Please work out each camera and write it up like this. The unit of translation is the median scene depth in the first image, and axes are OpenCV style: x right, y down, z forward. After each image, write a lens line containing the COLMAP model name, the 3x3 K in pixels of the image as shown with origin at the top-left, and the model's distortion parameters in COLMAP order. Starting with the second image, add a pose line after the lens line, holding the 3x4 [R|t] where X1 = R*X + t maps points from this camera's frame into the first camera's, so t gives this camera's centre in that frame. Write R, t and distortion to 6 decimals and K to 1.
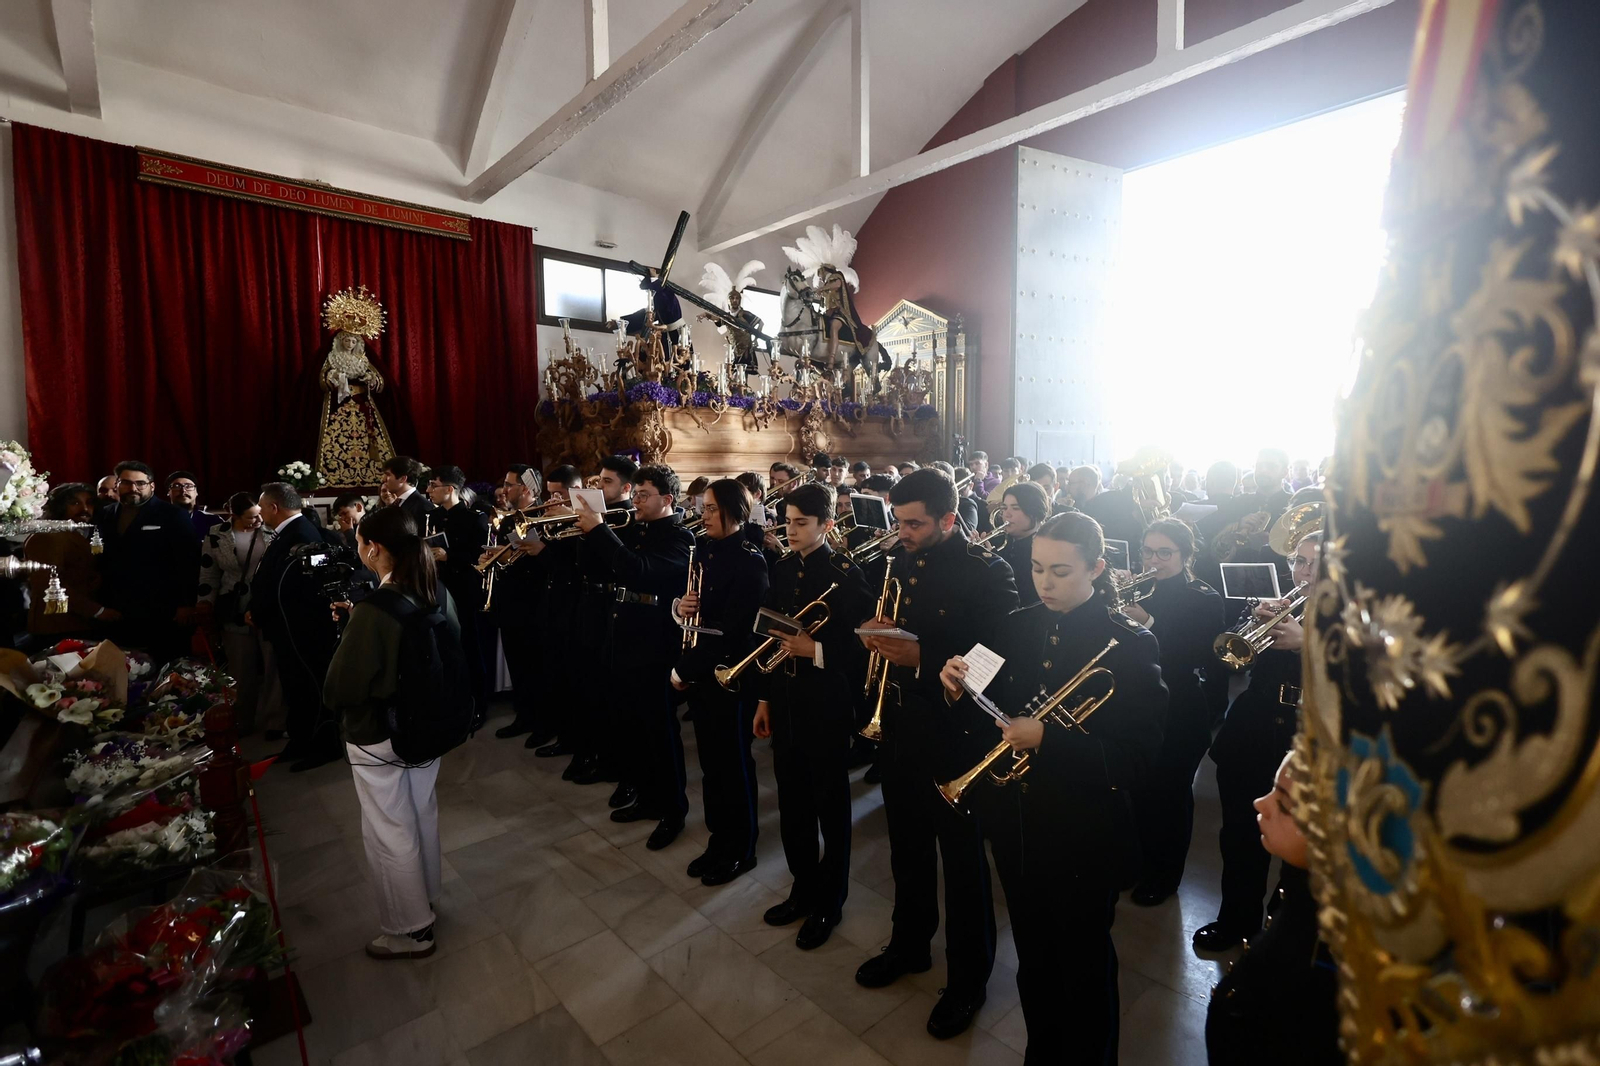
lens RADIAL K [[737.0, 0, 802.6], [0, 737.0, 527.6], [0, 0, 1]] dist [-0.002133, 0.000970]
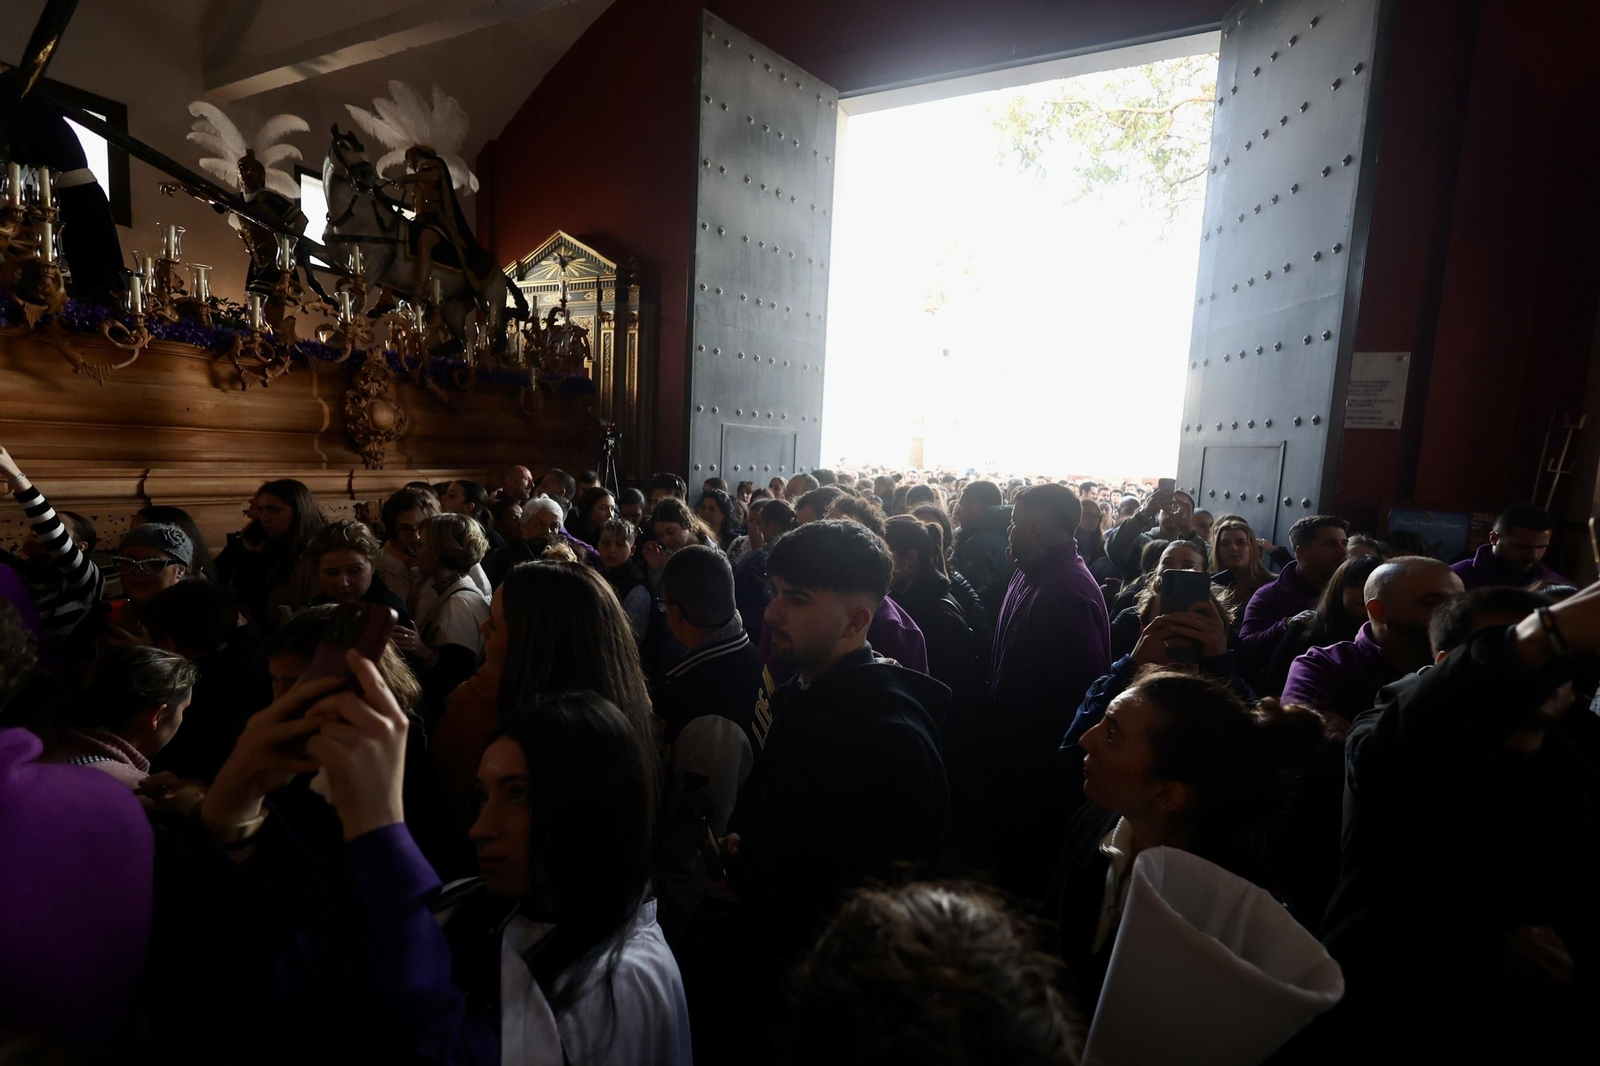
lens RADIAL K [[737.0, 0, 799.6], [0, 737.0, 531.3], [0, 0, 1]] dist [-0.002133, 0.000970]
pose [[0.929755, 0.012763, 0.367957, 0.111992], [-0.022939, 0.999465, 0.023294, -0.038894], [-0.367463, -0.030098, 0.929551, 0.266438]]
